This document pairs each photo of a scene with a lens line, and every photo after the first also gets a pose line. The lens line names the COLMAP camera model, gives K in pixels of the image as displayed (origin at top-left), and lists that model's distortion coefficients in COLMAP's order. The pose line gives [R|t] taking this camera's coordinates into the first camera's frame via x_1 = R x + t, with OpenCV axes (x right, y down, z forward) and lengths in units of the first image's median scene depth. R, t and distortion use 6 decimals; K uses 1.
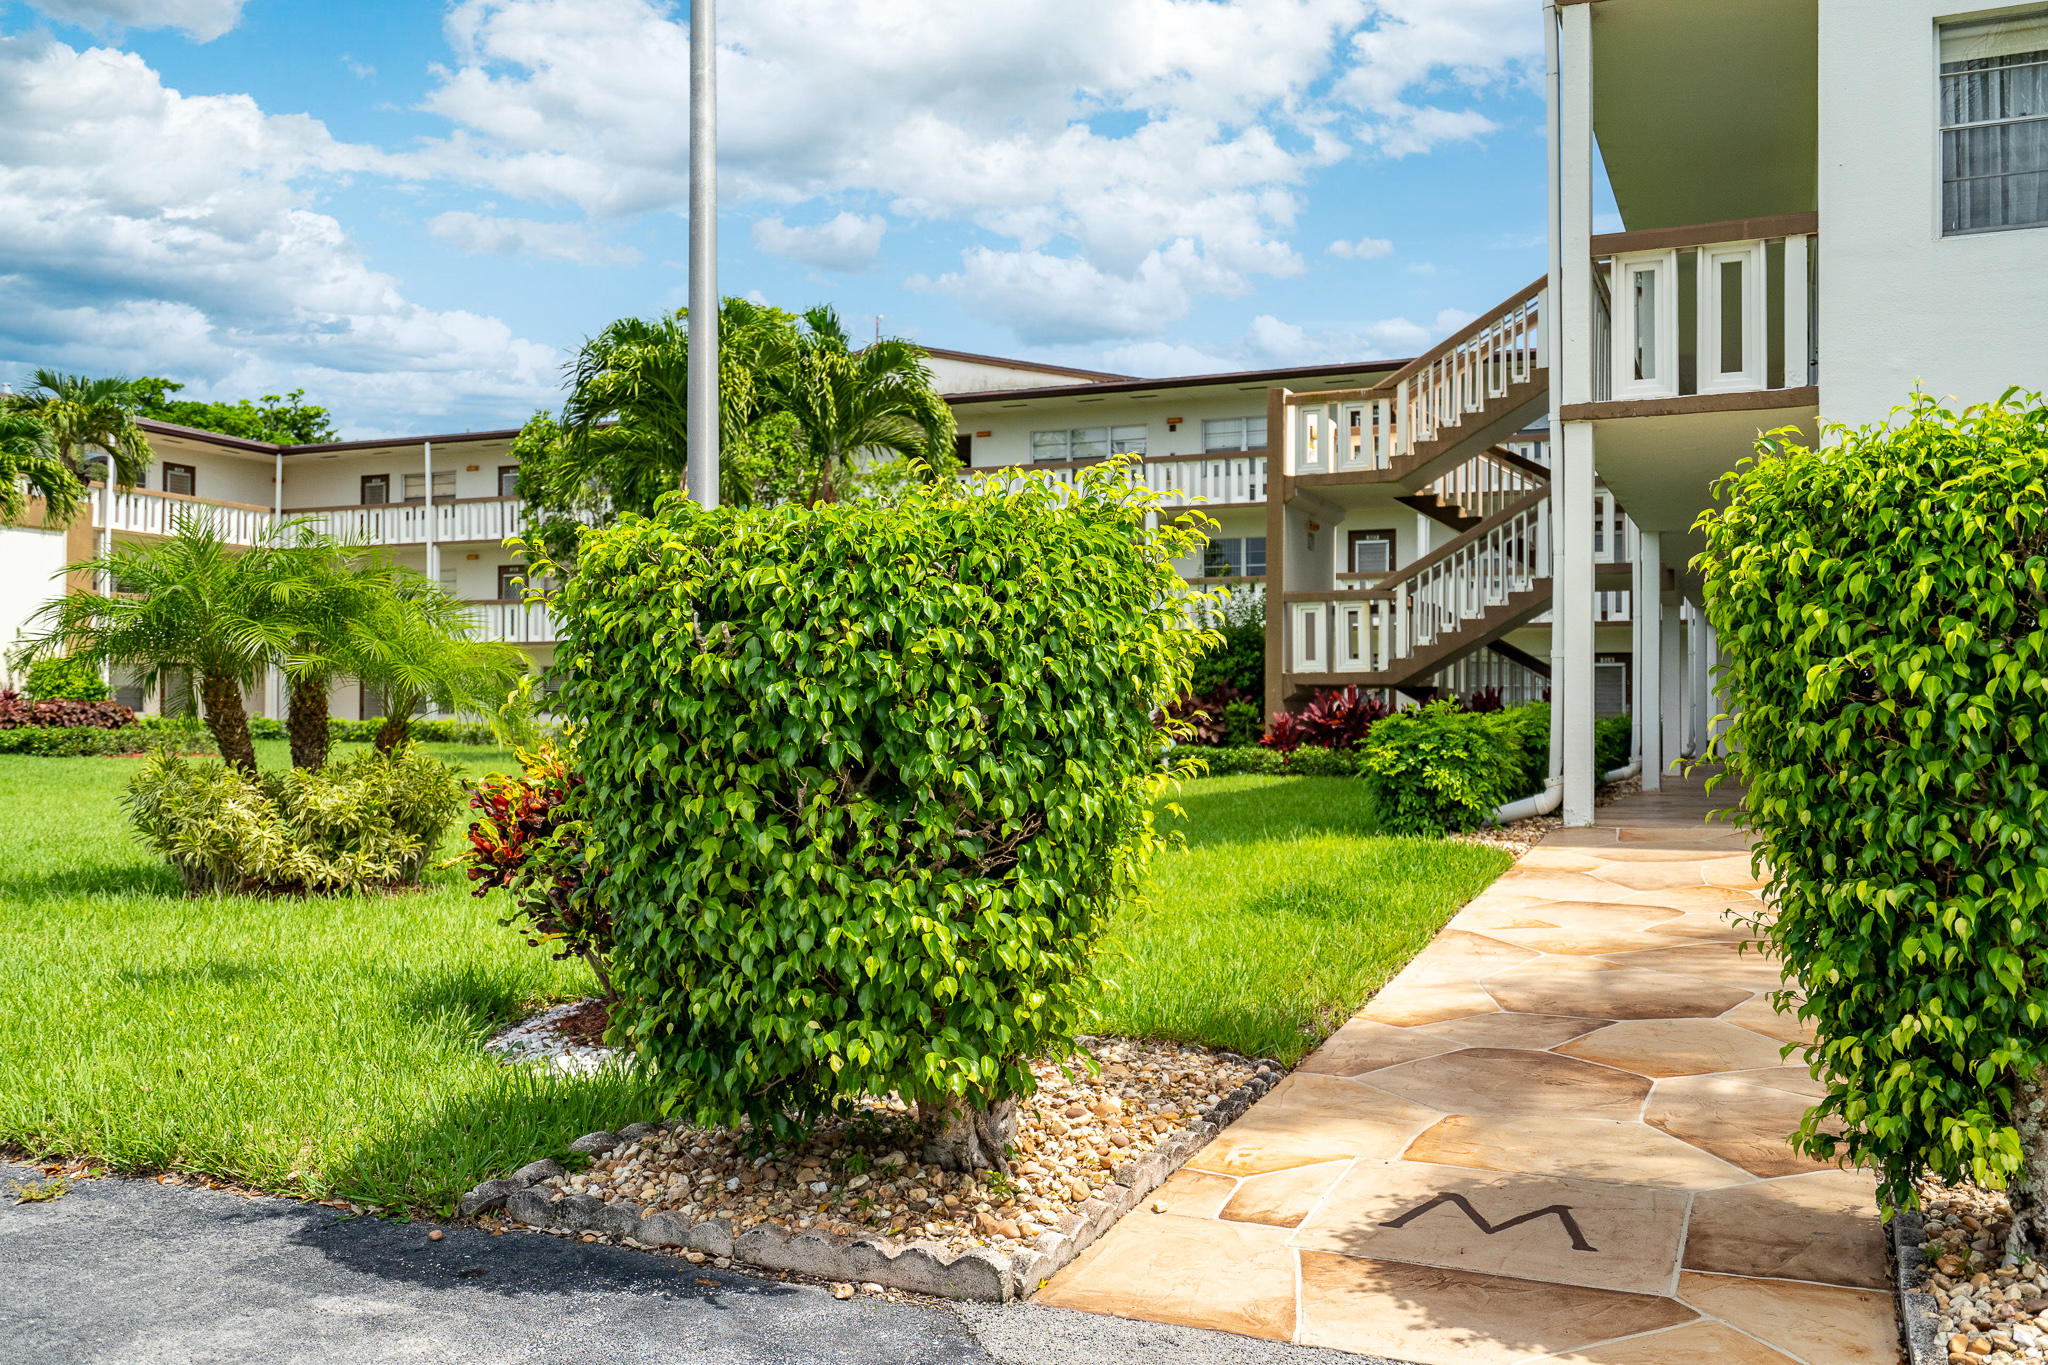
lens RADIAL K [[1762.8, 0, 1018.9], [0, 1762.8, 682.7], [0, 0, 1]] dist [0.005093, 0.005218]
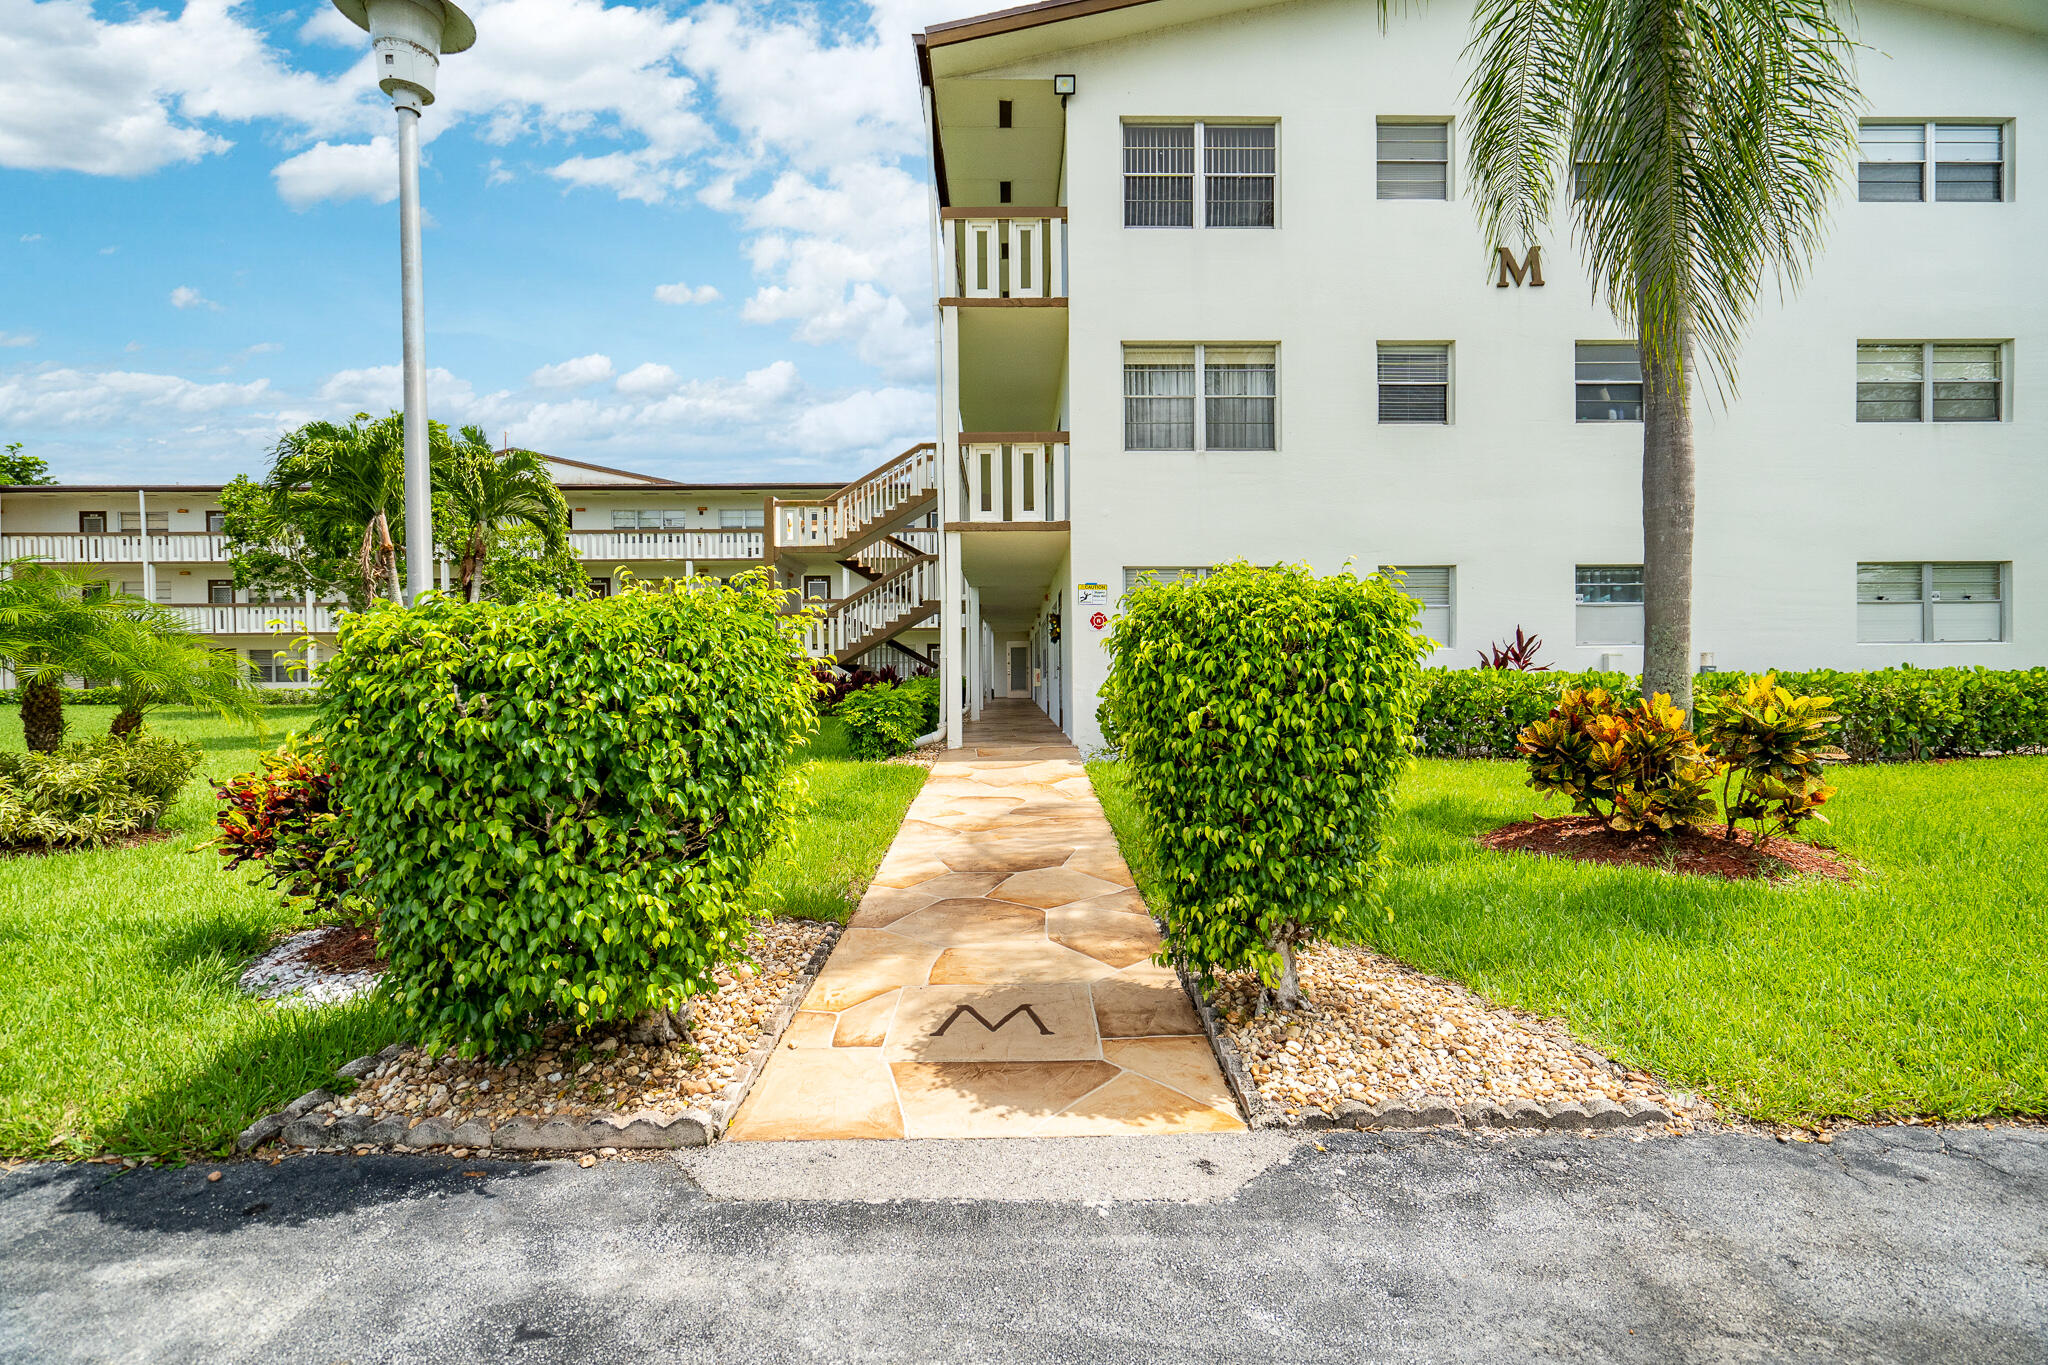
lens RADIAL K [[938.3, 0, 1033.4], [0, 938.3, 683.8], [0, 0, 1]] dist [-0.005535, 0.001779]
pose [[0.905797, -0.016457, 0.423393, -0.081132], [0.002194, 0.999414, 0.034152, -0.058625], [-0.423707, -0.030005, 0.905302, 0.167636]]
